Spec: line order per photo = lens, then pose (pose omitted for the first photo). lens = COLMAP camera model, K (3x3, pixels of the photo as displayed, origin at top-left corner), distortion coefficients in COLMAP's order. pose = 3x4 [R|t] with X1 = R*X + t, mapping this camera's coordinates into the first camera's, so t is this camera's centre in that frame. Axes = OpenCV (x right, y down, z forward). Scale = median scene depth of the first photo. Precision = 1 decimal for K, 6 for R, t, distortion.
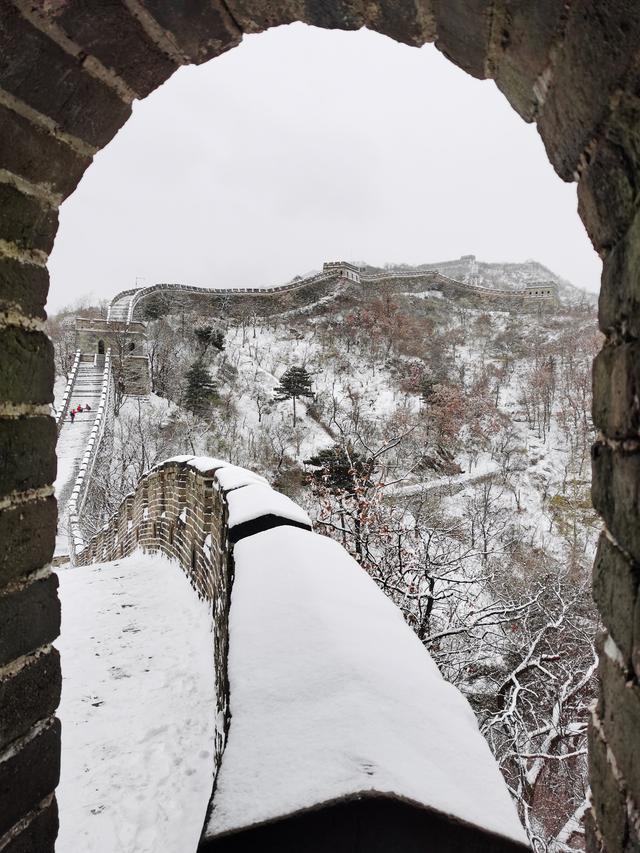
lens RADIAL K [[653.3, 0, 318.9], [0, 653.3, 424.5], [0, 0, 1]] dist [0.060604, -0.033387]
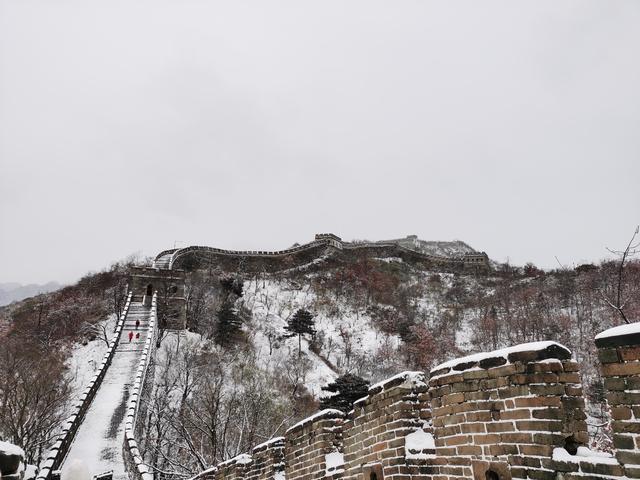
lens RADIAL K [[490.2, 0, 320.7], [0, 490.2, 239.6], [0, 0, 1]] dist [0.060604, -0.033387]
pose [[0.998992, 0.018200, 0.041042, -0.029187], [-0.007811, 0.970662, -0.240322, 0.005113], [-0.044212, 0.239759, 0.969825, 0.041521]]
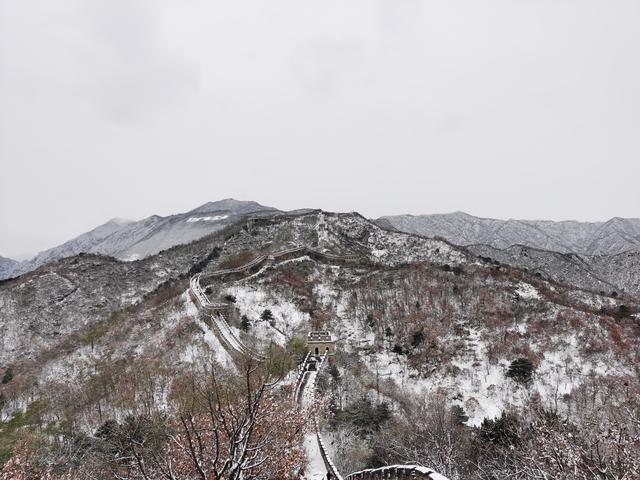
lens RADIAL K [[490.2, 0, 319.9], [0, 490.2, 236.8], [0, 0, 1]] dist [0.060604, -0.033387]
pose [[0.974584, -0.044236, 0.219610, -0.195851], [0.074636, 0.988419, -0.132123, -0.073893], [-0.211222, 0.145156, 0.966600, -0.871441]]
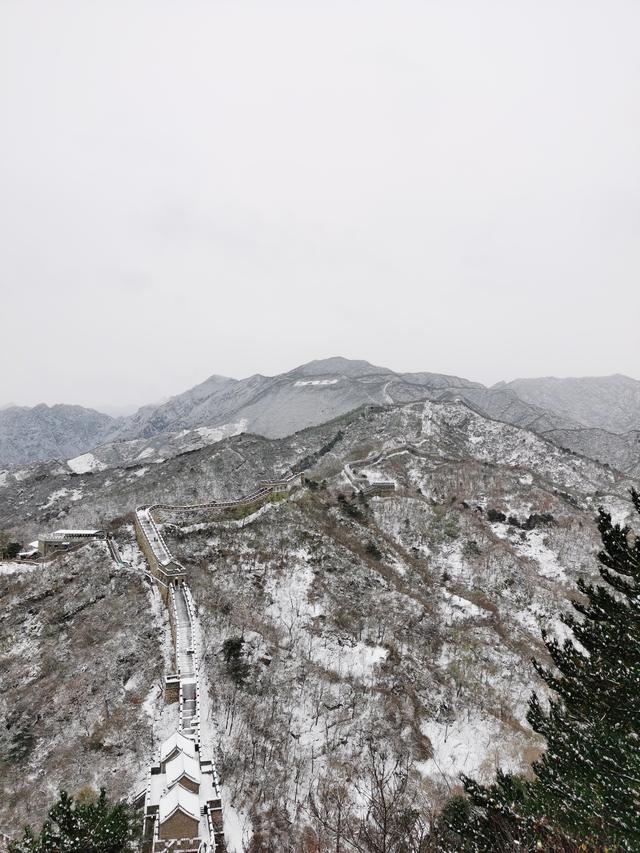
lens RADIAL K [[653.3, 0, 320.0], [0, 653.3, 426.7], [0, 0, 1]] dist [0.060604, -0.033387]
pose [[0.999370, -0.023993, 0.026153, -0.550958], [0.026049, 0.996345, -0.081354, -0.089912], [-0.024105, 0.081984, 0.996342, -3.683820]]
